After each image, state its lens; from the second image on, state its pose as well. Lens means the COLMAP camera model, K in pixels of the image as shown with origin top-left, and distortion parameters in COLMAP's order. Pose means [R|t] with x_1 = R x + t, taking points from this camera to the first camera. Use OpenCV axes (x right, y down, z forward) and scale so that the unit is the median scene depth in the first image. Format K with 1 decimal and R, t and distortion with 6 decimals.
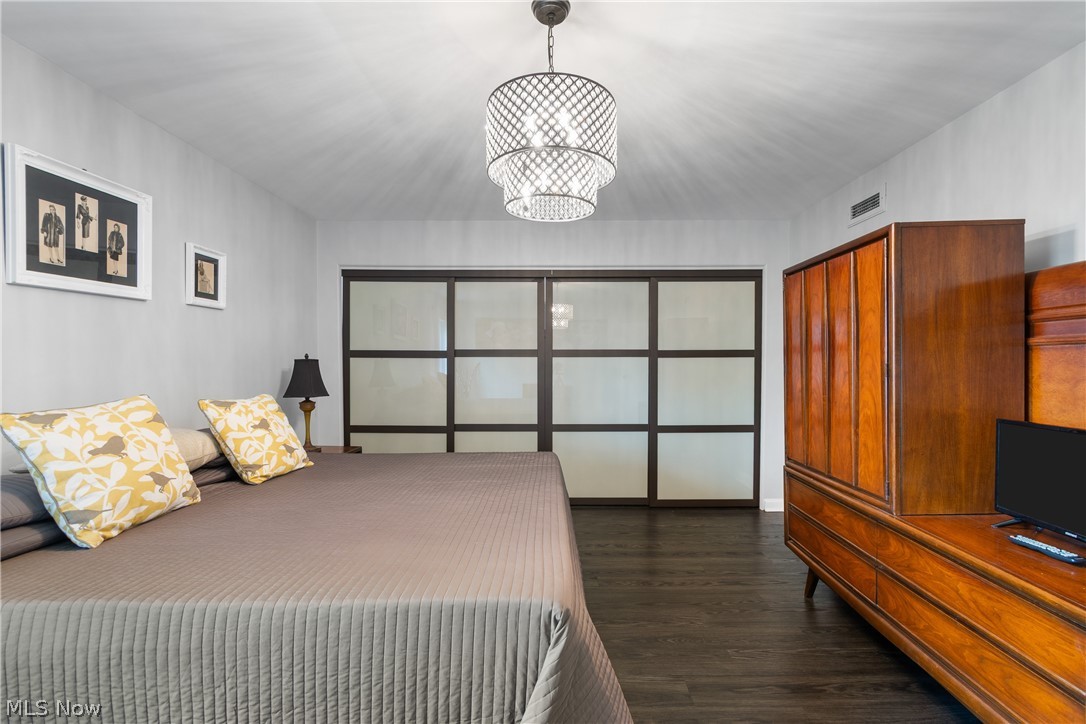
lens RADIAL K [[481.7, 0, 539.2], [0, 481.7, 369.0], [0, 0, 1]] dist [0.002874, -0.002326]
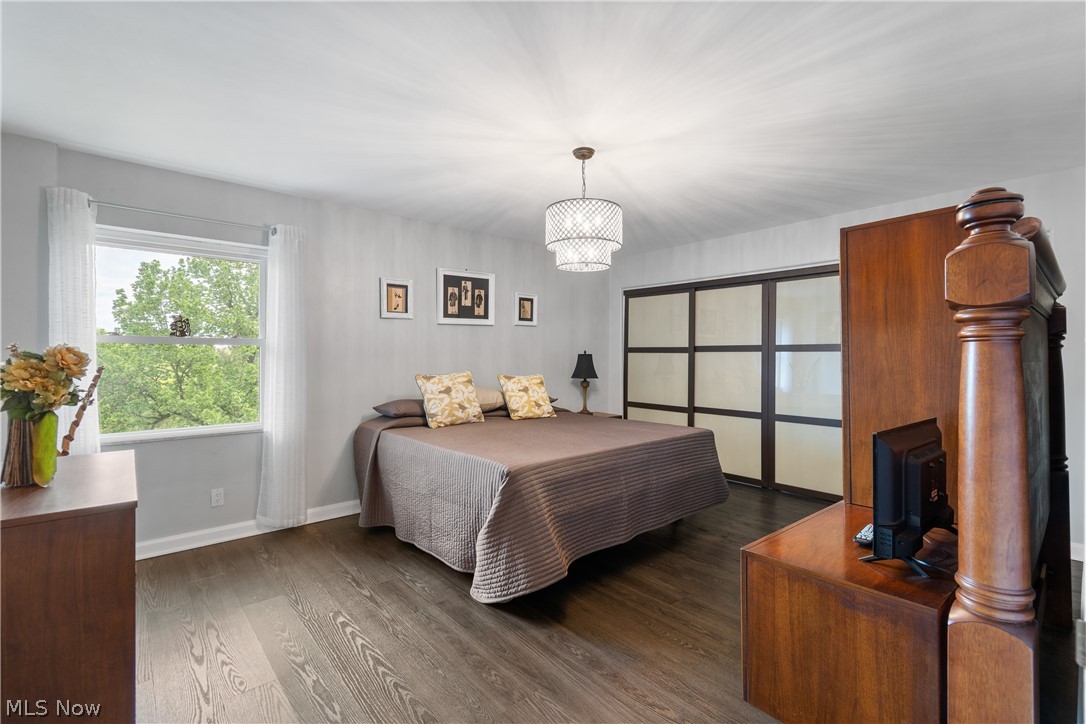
lens RADIAL K [[481.7, 0, 566.7], [0, 481.7, 350.5], [0, 0, 1]] dist [0.002874, -0.002326]
pose [[0.677280, -0.005885, -0.735702, 0.955585], [-0.012124, 0.999743, -0.019158, -0.001907], [0.735626, 0.021895, 0.677034, -0.148613]]
